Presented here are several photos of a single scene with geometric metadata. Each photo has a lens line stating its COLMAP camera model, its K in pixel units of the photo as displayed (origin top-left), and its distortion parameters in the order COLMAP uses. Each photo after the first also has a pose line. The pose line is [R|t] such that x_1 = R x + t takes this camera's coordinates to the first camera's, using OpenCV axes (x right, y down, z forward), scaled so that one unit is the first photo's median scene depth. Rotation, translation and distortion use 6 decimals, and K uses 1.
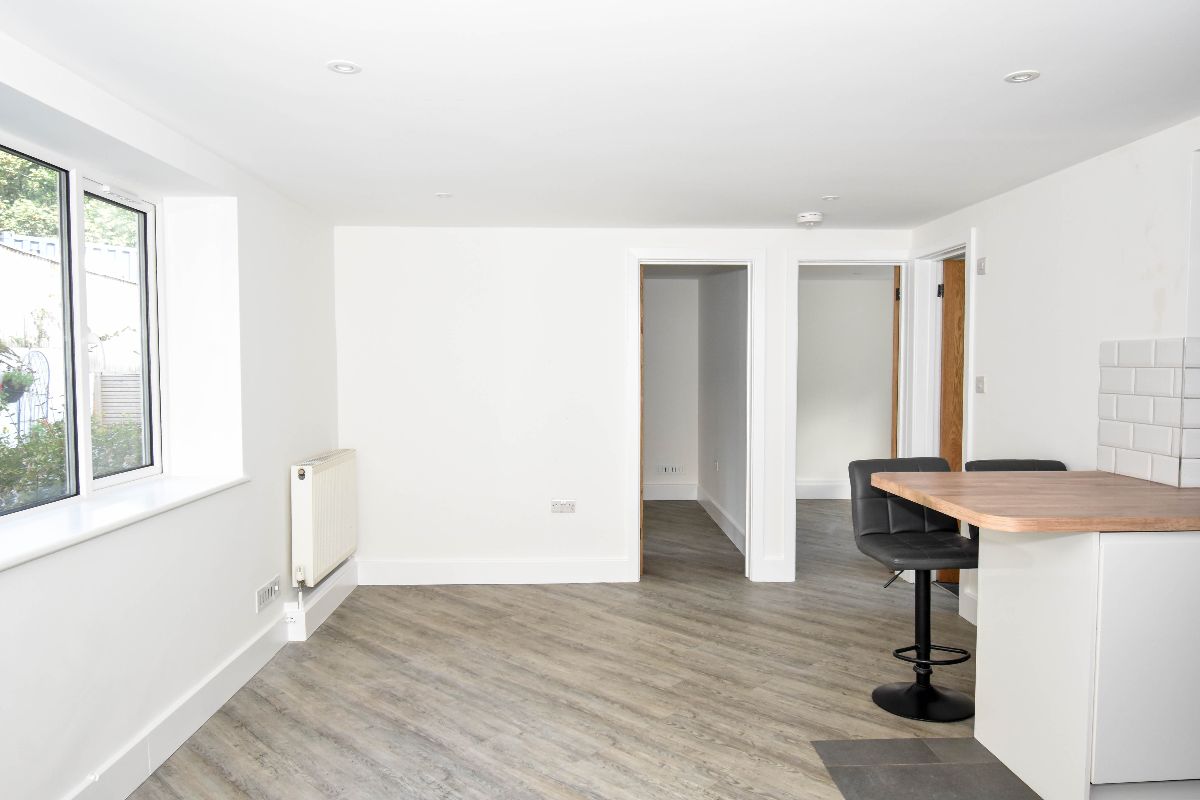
lens RADIAL K [[806.7, 0, 597.4], [0, 806.7, 403.0], [0, 0, 1]] dist [0.004188, -0.017490]
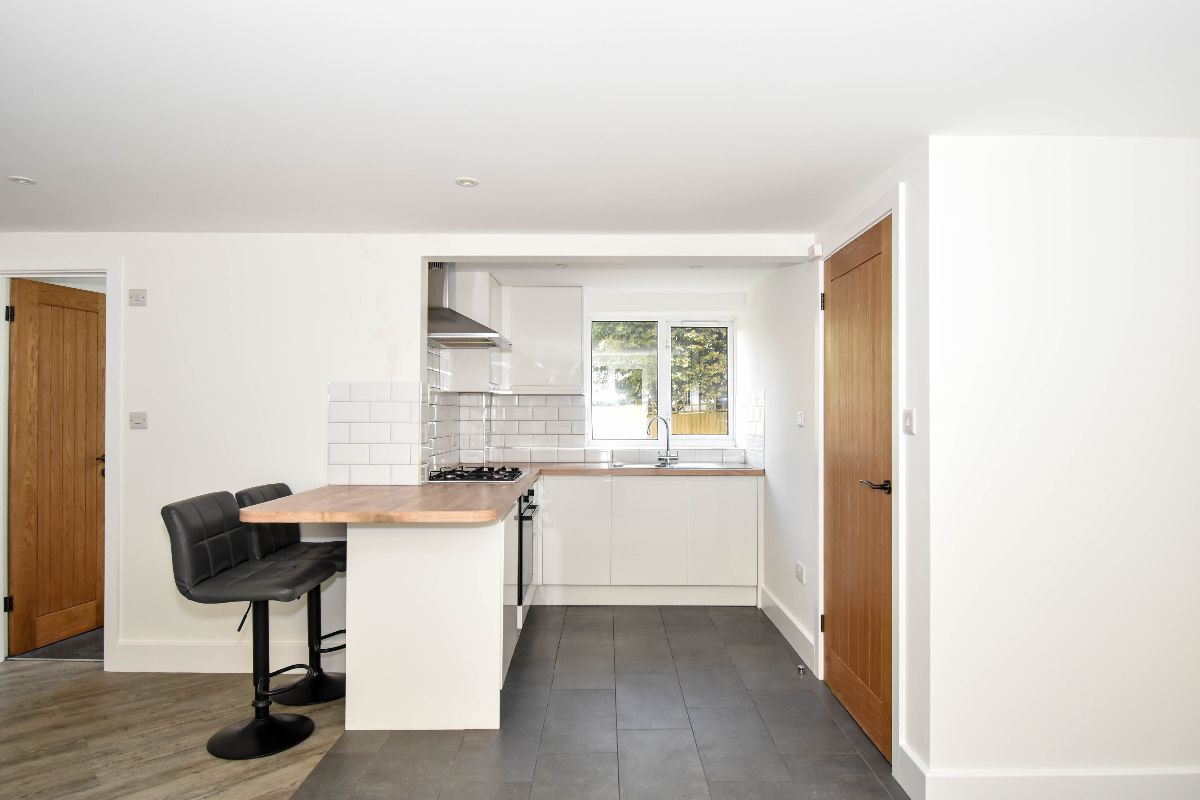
lens RADIAL K [[705.4, 0, 604.0], [0, 705.4, 405.8], [0, 0, 1]] dist [-0.001432, -0.008554]
pose [[0.034394, 0.012634, 0.999328, -0.441261], [0.045749, 0.998852, -0.014202, -0.002536], [-0.998361, 0.046206, 0.033777, 0.520385]]
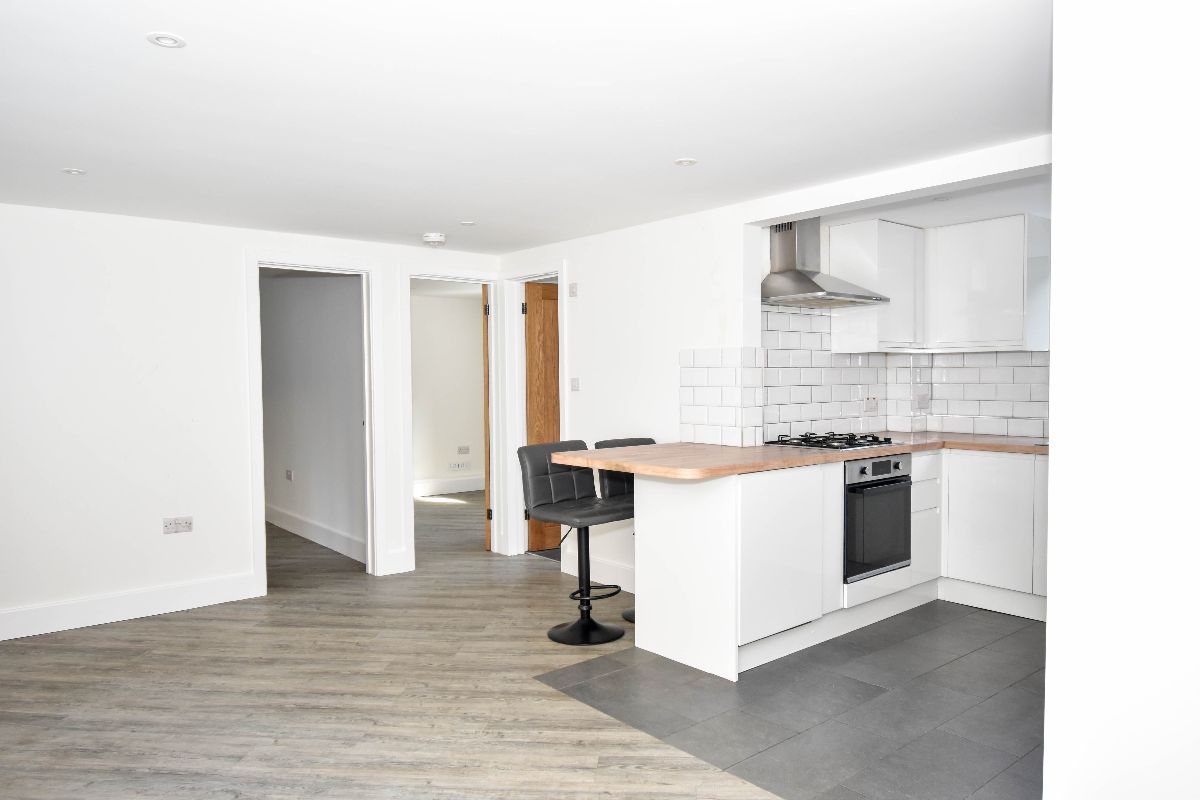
lens RADIAL K [[806.7, 0, 596.9], [0, 806.7, 399.6], [0, 0, 1]] dist [0.004188, -0.017490]
pose [[0.791795, -0.023594, 0.610331, -0.336018], [0.036980, 0.999272, -0.009345, 0.018030], [-0.609666, 0.029969, 0.792092, -0.020274]]
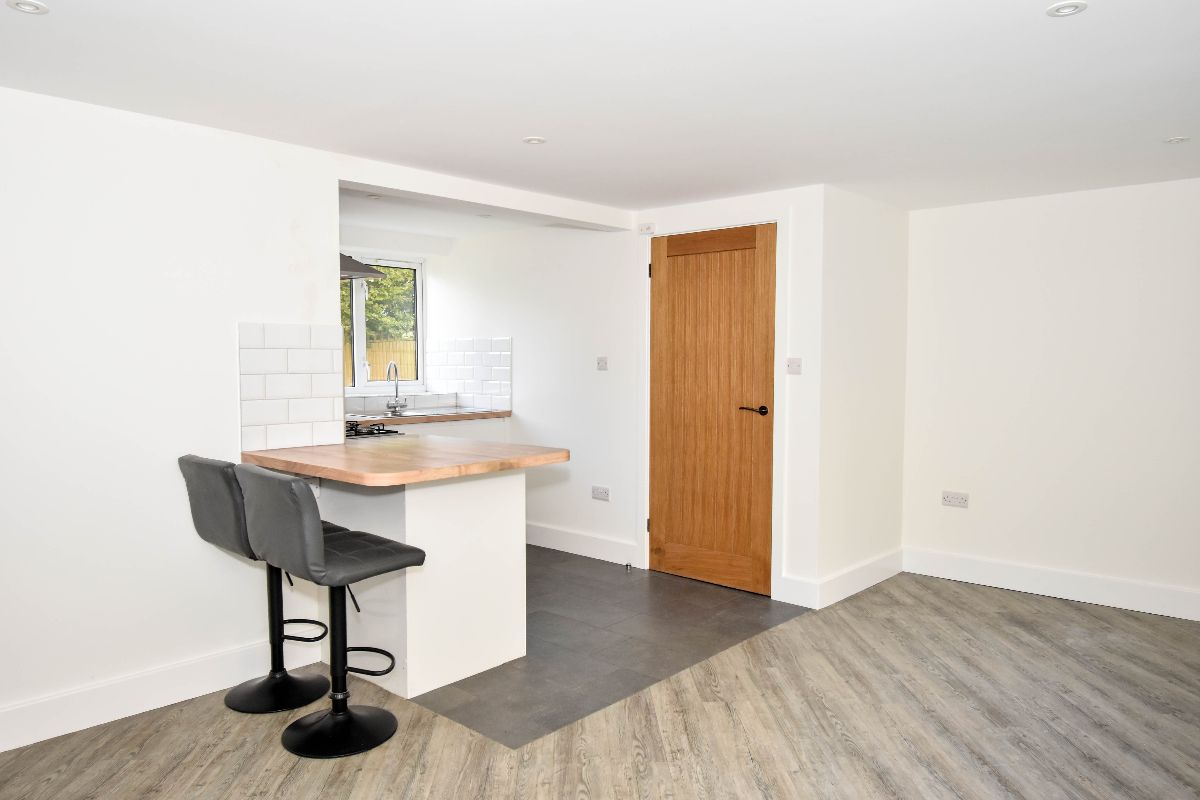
lens RADIAL K [[847.2, 0, 582.8], [0, 847.2, 397.8], [0, 0, 1]] dist [0.023492, -0.019548]
pose [[-0.711416, -0.036582, 0.701818, -0.407858], [0.033675, 0.995723, 0.086037, -0.057699], [-0.701963, 0.084842, -0.707142, 1.404734]]
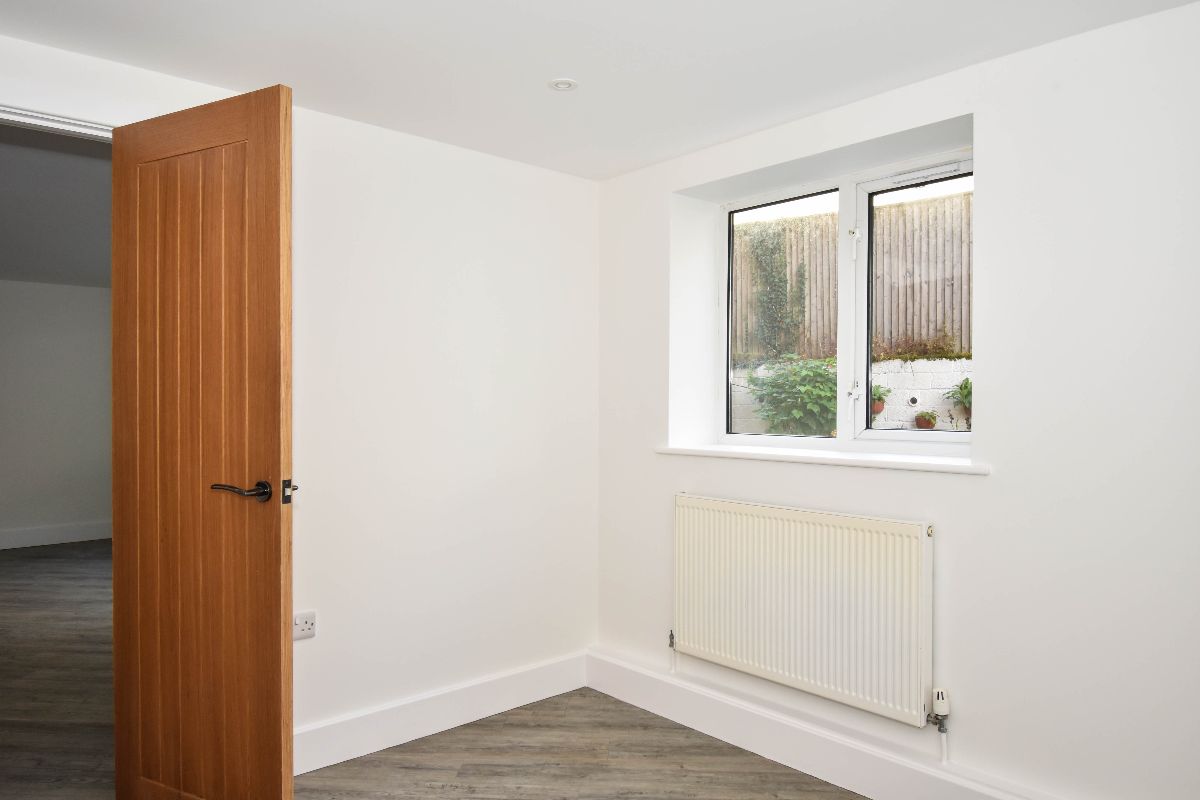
lens RADIAL K [[806.7, 0, 598.0], [0, 806.7, 408.6], [0, 0, 1]] dist [0.004188, -0.017490]
pose [[-0.761800, -0.002467, -0.647808, 0.220700], [-0.032264, 0.998896, 0.034137, -0.053852], [0.647009, 0.046907, -0.761038, 2.346010]]
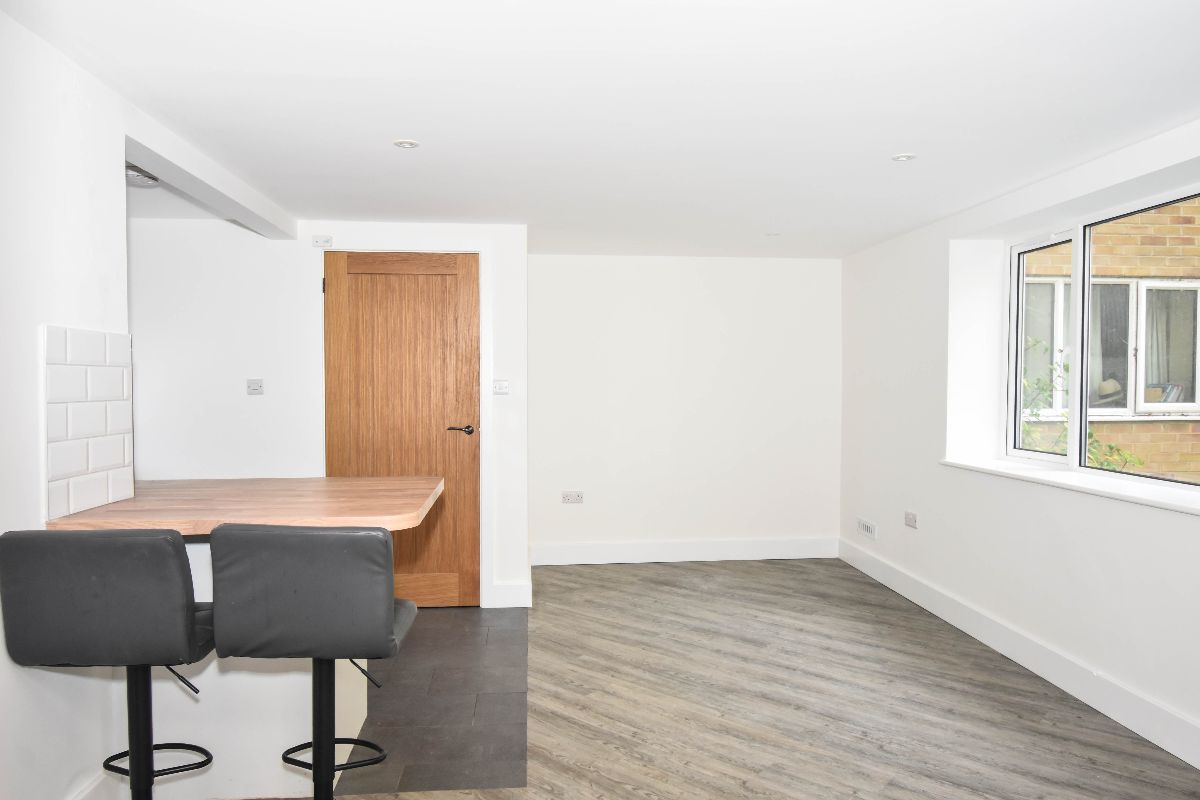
lens RADIAL K [[847.2, 0, 600.7], [0, 847.2, 393.9], [0, 0, 1]] dist [0.023492, -0.019548]
pose [[-0.998070, 0.000081, -0.062092, 0.210693], [-0.003985, 0.997854, 0.065357, -0.065641], [0.061964, 0.065478, -0.995928, 1.676803]]
